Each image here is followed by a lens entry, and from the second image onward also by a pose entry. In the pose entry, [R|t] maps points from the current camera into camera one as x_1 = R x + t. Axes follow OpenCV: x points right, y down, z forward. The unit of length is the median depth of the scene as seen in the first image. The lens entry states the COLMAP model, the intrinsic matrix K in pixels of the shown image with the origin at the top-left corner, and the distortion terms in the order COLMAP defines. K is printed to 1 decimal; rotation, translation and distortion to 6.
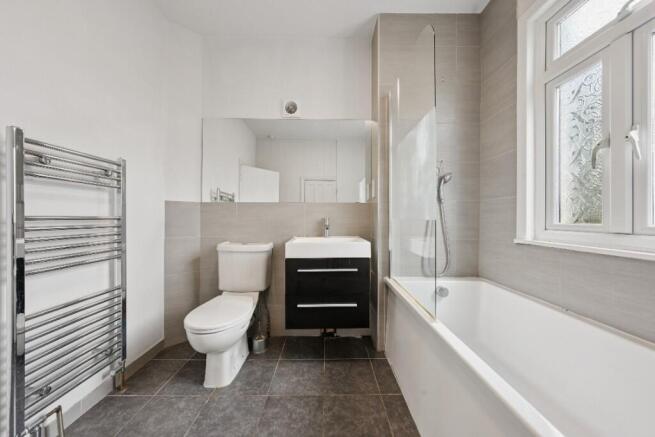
lens RADIAL K [[223.5, 0, 327.5], [0, 223.5, 218.5], [0, 0, 1]] dist [-0.001124, -0.000079]
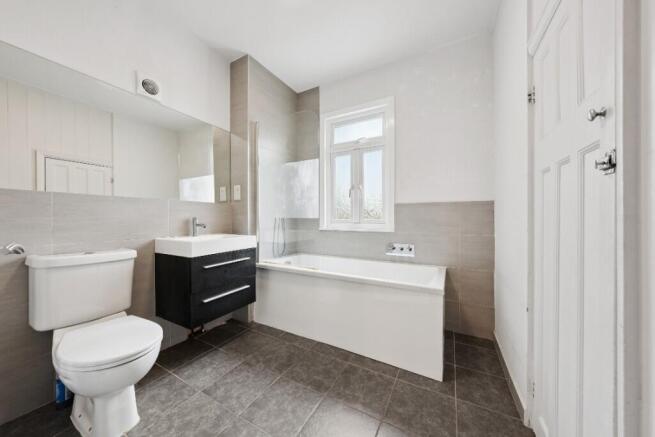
lens RADIAL K [[223.5, 0, 327.5], [0, 223.5, 218.5], [0, 0, 1]] dist [-0.001124, -0.000079]
pose [[0.487880, -0.001703, 0.872909, -0.714784], [0.002142, 0.999997, 0.000754, 0.006886], [-0.872908, 0.001502, 0.487882, -0.001115]]
